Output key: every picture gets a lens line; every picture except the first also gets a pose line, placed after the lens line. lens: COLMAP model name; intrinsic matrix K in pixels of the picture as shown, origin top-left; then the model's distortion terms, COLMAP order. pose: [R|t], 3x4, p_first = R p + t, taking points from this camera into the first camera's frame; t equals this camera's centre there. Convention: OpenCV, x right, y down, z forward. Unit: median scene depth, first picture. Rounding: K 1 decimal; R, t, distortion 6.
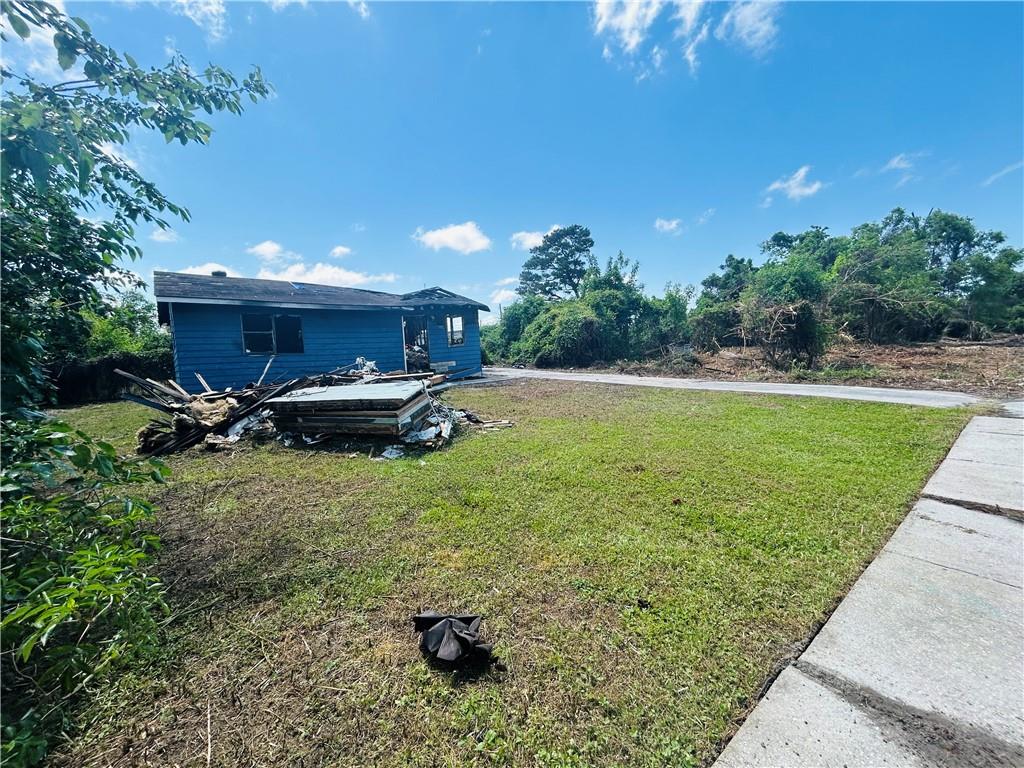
lens RADIAL K [[416.5, 0, 516.0], [0, 416.5, 389.0], [0, 0, 1]] dist [0.000157, 0.001682]
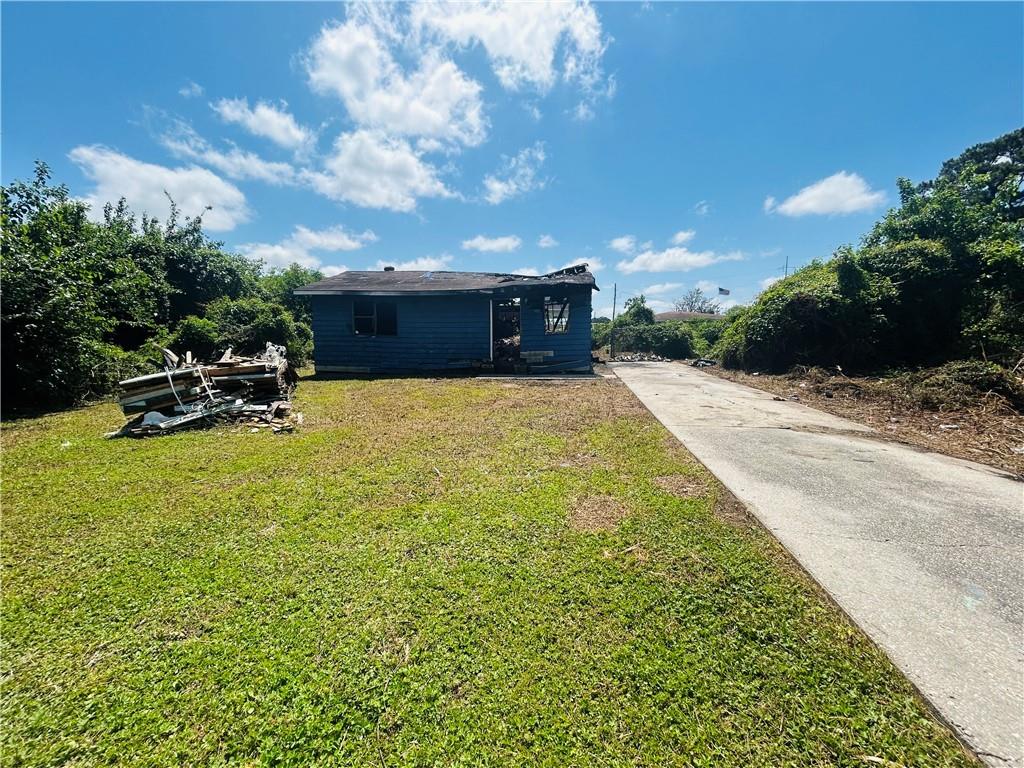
lens RADIAL K [[416.5, 0, 517.1], [0, 416.5, 381.8], [0, 0, 1]] dist [0.000157, 0.001682]
pose [[0.701330, 0.112593, -0.703888, 0.418445], [-0.097227, 0.993328, 0.062019, -0.051764], [0.706175, 0.024941, 0.707598, 0.358897]]
